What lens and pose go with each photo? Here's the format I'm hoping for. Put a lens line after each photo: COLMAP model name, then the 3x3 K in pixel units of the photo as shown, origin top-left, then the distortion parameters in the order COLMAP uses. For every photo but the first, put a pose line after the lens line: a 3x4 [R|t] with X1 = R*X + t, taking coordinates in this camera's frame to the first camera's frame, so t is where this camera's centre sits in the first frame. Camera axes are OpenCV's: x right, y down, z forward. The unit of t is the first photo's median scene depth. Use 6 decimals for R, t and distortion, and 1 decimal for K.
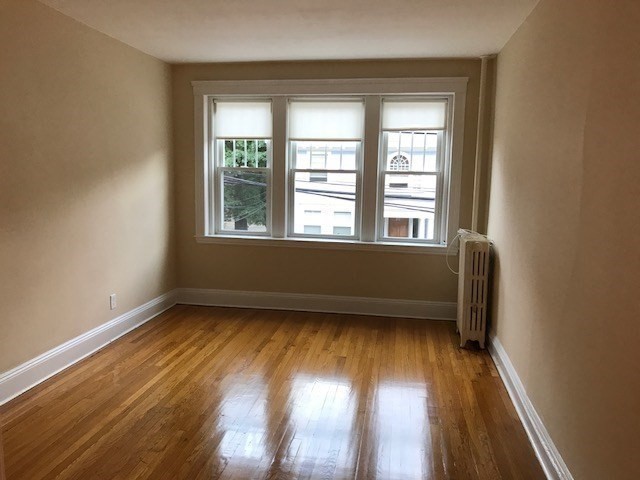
lens RADIAL K [[508.8, 0, 320.0], [0, 508.8, 240.0], [0, 0, 1]] dist [0.000023, -0.000875]
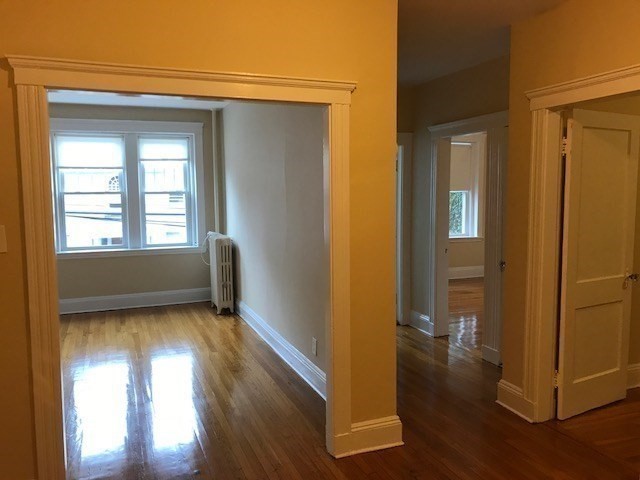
lens RADIAL K [[508.8, 0, 320.0], [0, 508.8, 240.0], [0, 0, 1]] dist [0.000023, -0.000875]
pose [[0.851995, -0.076423, 0.517942, -0.178580], [0.094109, 0.995530, -0.007916, 0.038269], [-0.515022, 0.055487, 0.855379, -0.331311]]
